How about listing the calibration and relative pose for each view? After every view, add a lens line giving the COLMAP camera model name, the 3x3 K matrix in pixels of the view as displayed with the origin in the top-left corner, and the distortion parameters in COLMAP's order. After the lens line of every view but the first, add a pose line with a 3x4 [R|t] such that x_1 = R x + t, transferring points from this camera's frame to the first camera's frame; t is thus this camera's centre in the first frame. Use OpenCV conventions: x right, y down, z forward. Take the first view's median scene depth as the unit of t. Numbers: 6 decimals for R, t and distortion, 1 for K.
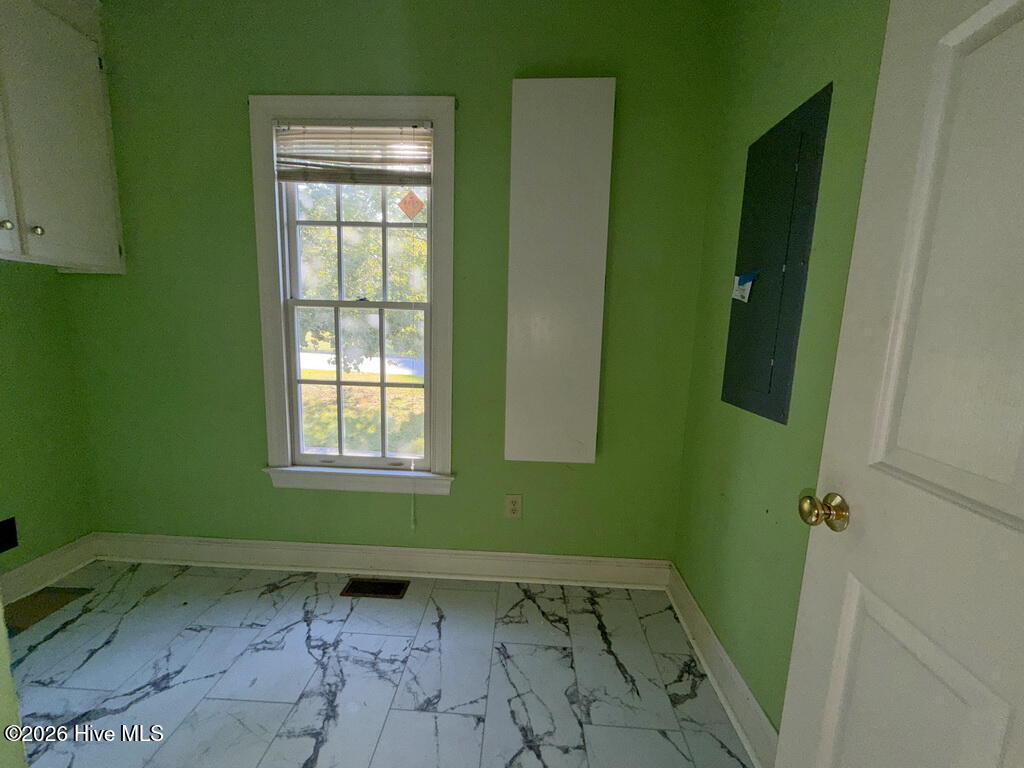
lens RADIAL K [[411.1, 0, 509.1], [0, 411.1, 384.3], [0, 0, 1]] dist [0.001515, -0.000094]
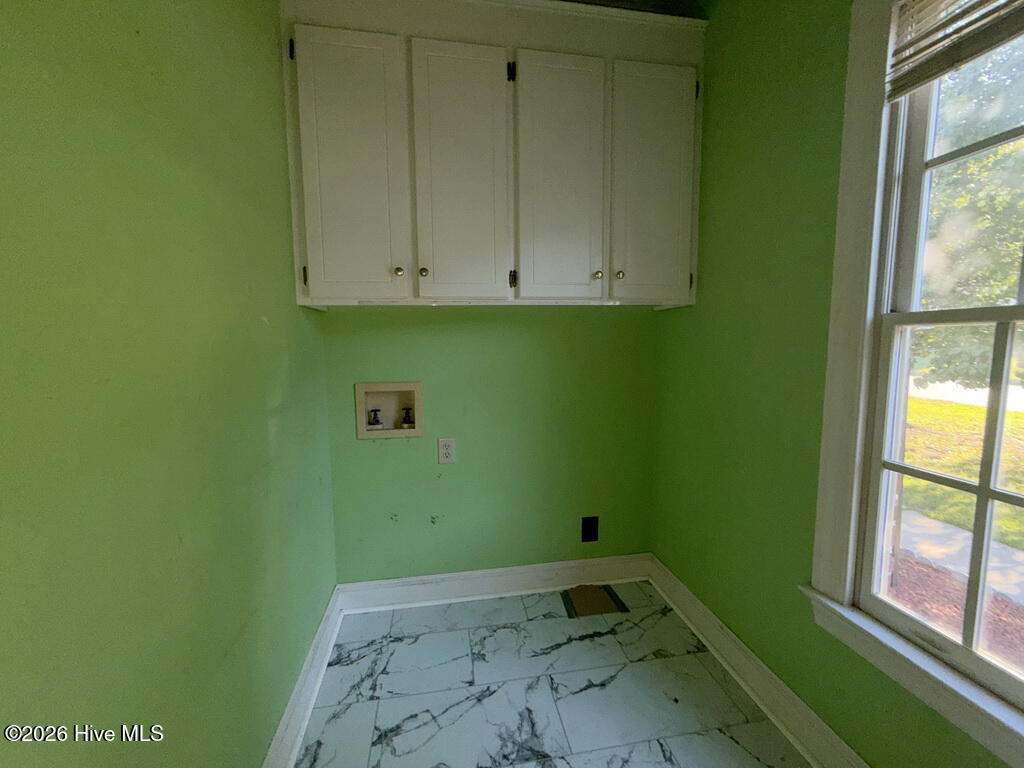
lens RADIAL K [[411.1, 0, 509.1], [0, 411.1, 384.3], [0, 0, 1]] dist [0.001515, -0.000094]
pose [[0.217345, 0.068380, -0.973697, -0.105149], [-0.129105, 0.990793, 0.040762, -0.072200], [0.967519, 0.116850, 0.224173, 0.406194]]
